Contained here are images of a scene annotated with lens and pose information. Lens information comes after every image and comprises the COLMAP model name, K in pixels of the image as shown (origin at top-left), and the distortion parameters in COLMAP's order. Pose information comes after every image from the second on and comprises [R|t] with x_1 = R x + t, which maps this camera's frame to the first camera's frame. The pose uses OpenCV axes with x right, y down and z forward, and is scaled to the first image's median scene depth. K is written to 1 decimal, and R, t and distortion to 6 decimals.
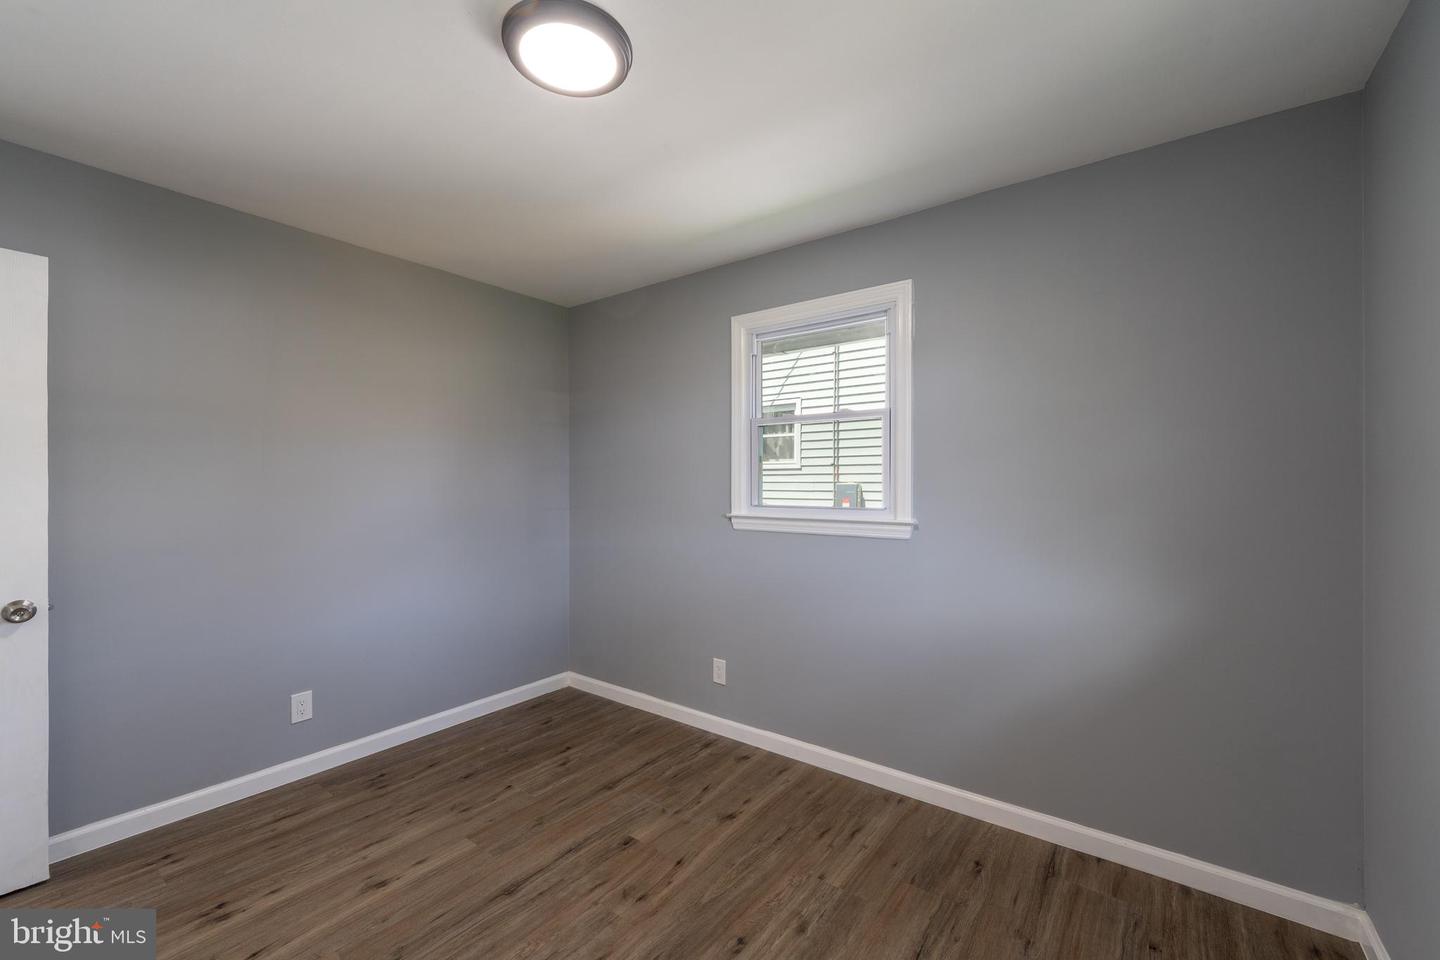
lens RADIAL K [[587.5, 0, 717.2], [0, 587.5, 481.7], [0, 0, 1]] dist [0.001484, -0.000590]
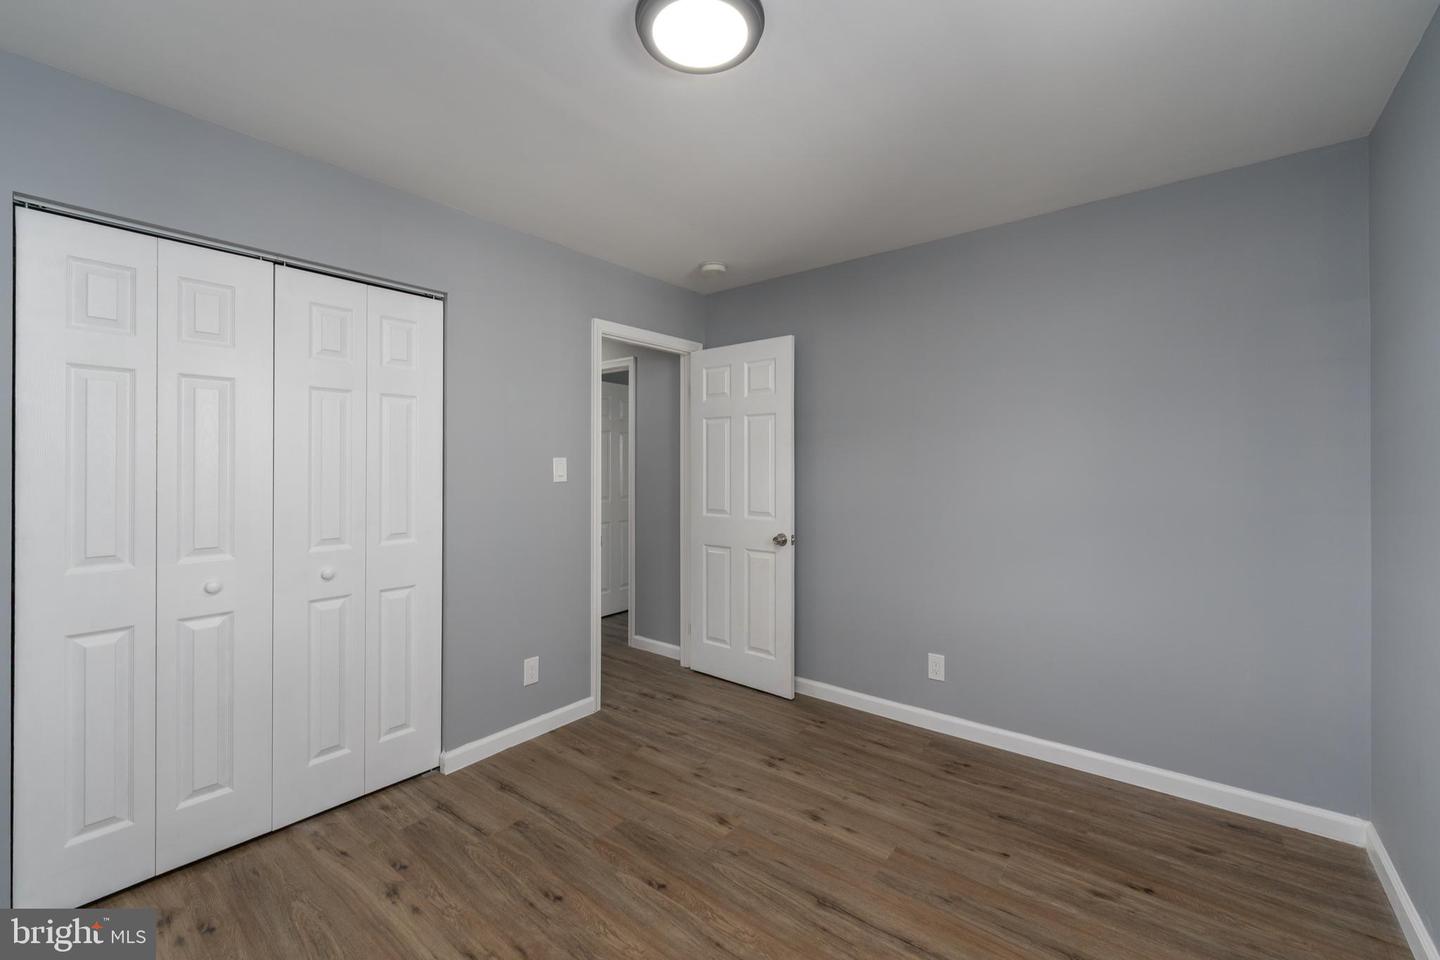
lens RADIAL K [[587.5, 0, 726.2], [0, 587.5, 472.1], [0, 0, 1]] dist [0.001484, -0.000590]
pose [[-0.015733, 0.002840, -0.999872, 0.444456], [-0.003203, 0.999991, 0.002891, 0.010745], [0.999871, 0.003248, -0.015724, 0.662457]]
